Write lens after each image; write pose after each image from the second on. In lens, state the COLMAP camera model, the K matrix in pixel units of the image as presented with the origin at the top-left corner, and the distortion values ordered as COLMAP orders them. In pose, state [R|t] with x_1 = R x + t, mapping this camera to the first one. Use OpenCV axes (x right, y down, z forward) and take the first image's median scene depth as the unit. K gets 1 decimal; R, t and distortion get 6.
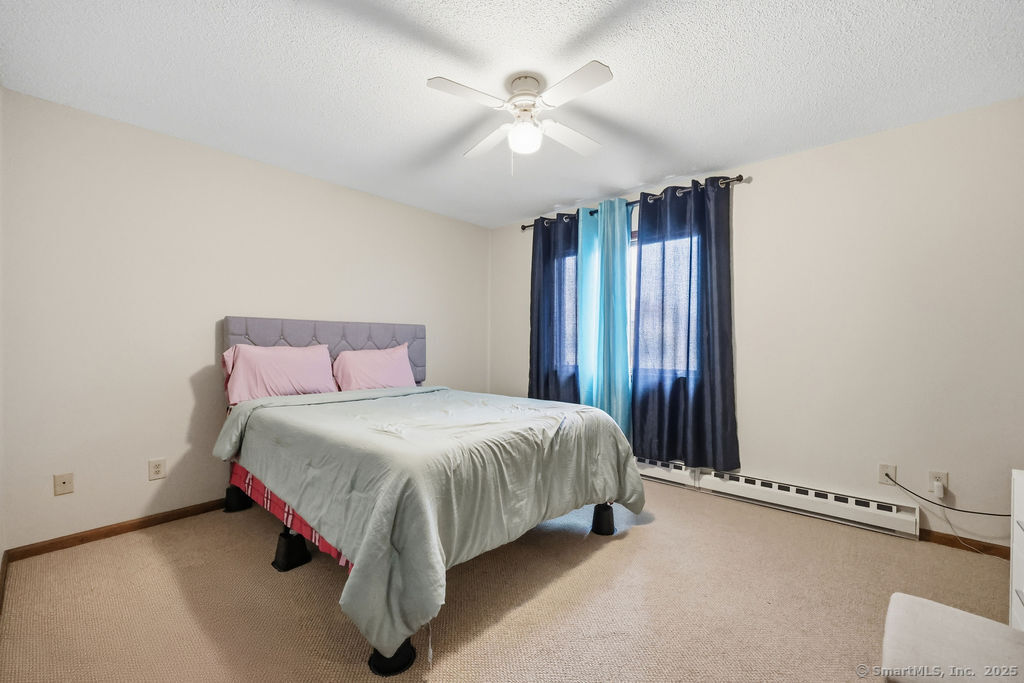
lens RADIAL K [[430.0, 0, 513.7], [0, 430.0, 341.3], [0, 0, 1]] dist [0.001128, -0.000193]
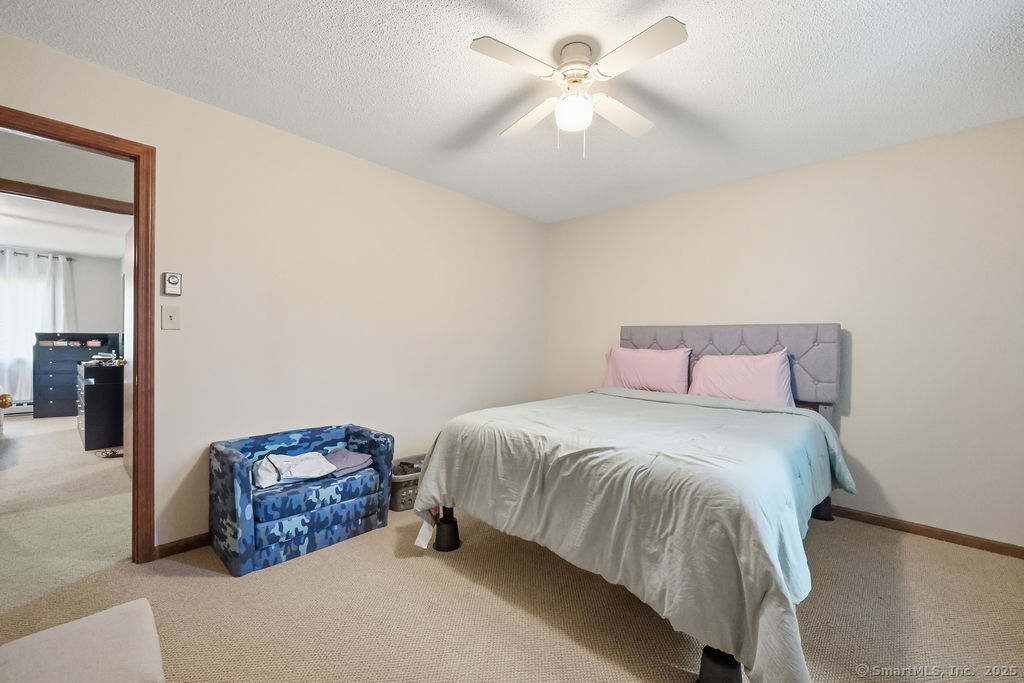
lens RADIAL K [[414.1, 0, 511.7], [0, 414.1, 345.2], [0, 0, 1]] dist [0.001229, 0.000170]
pose [[-0.025915, 0.001740, -0.999663, 0.637848], [-0.008536, 0.999962, 0.001962, 0.001662], [0.999628, 0.008584, -0.025899, 0.651435]]
